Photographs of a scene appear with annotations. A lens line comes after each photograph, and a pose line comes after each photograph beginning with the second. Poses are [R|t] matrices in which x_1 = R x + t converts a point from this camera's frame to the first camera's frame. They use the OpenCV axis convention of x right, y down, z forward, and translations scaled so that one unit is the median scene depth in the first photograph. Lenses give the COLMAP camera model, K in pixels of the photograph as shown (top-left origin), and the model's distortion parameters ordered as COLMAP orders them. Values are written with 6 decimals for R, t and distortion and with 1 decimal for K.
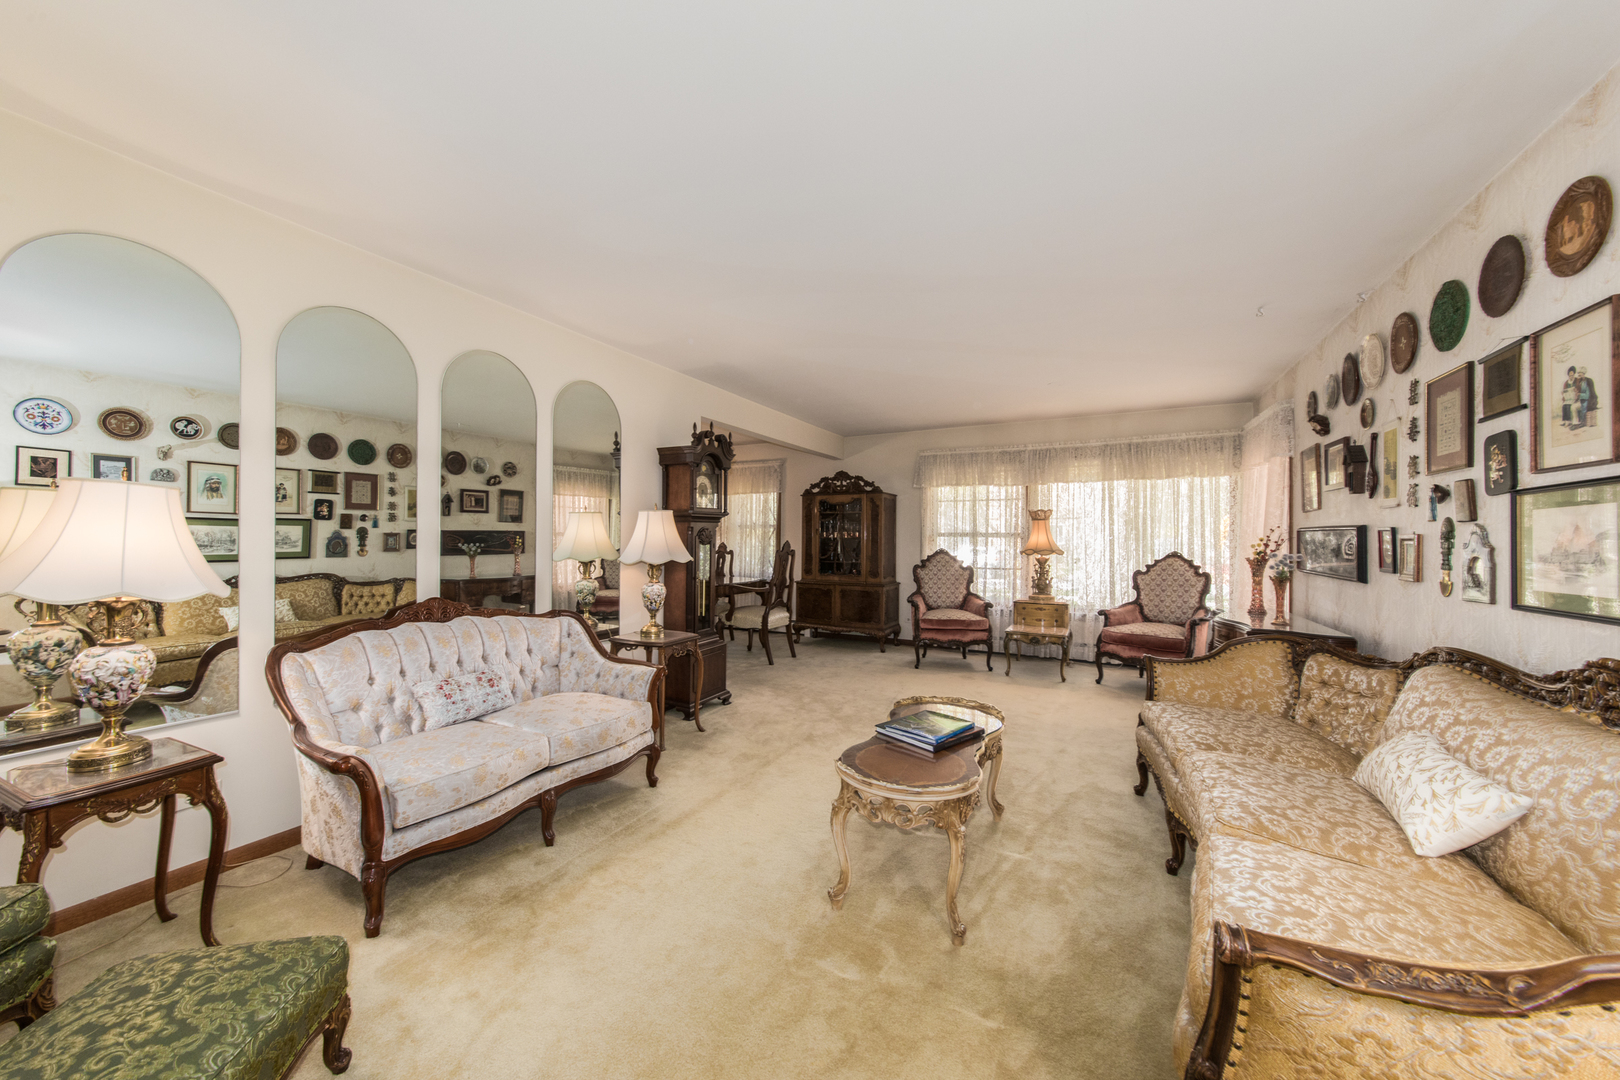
lens RADIAL K [[565.3, 0, 810.0], [0, 565.3, 540.0], [0, 0, 1]] dist [-0.000122, -0.000009]
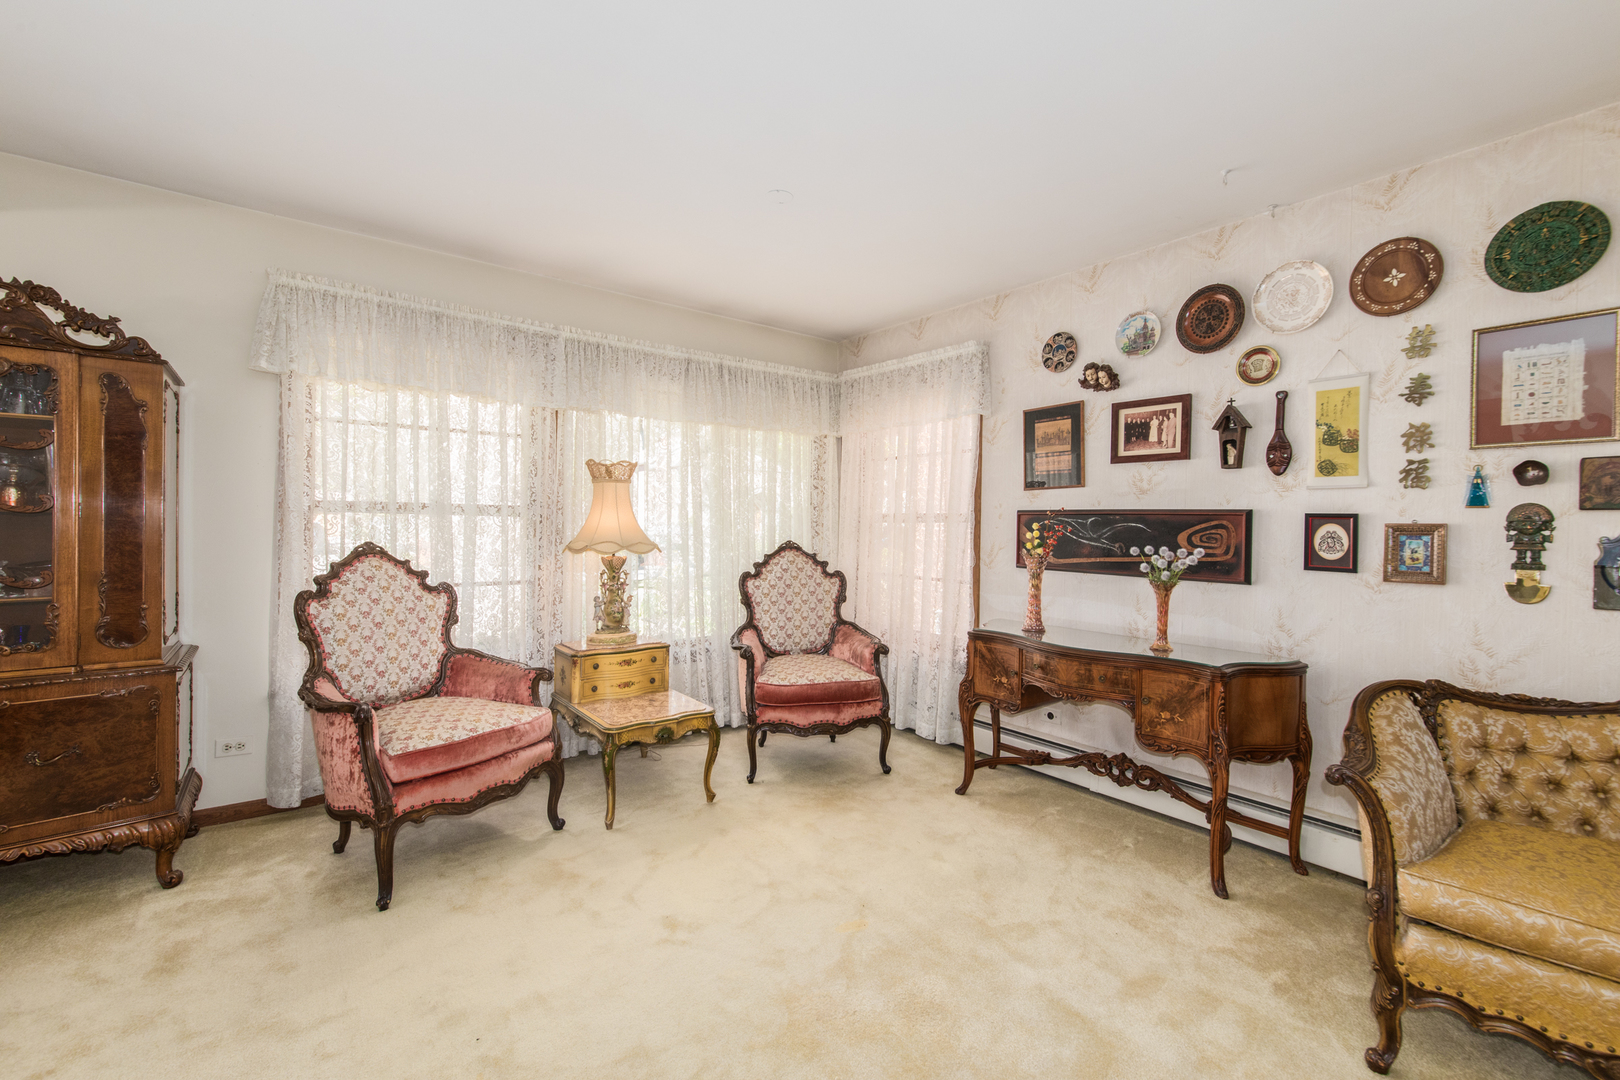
lens RADIAL K [[681.5, 0, 810.0], [0, 681.5, 540.0], [0, 0, 1]] dist [-0.000869, -0.000061]
pose [[0.421046, -0.019157, 0.906837, -0.064378], [-0.009067, 0.999638, 0.025328, -0.001689], [-0.906994, -0.018887, 0.420720, 0.592286]]
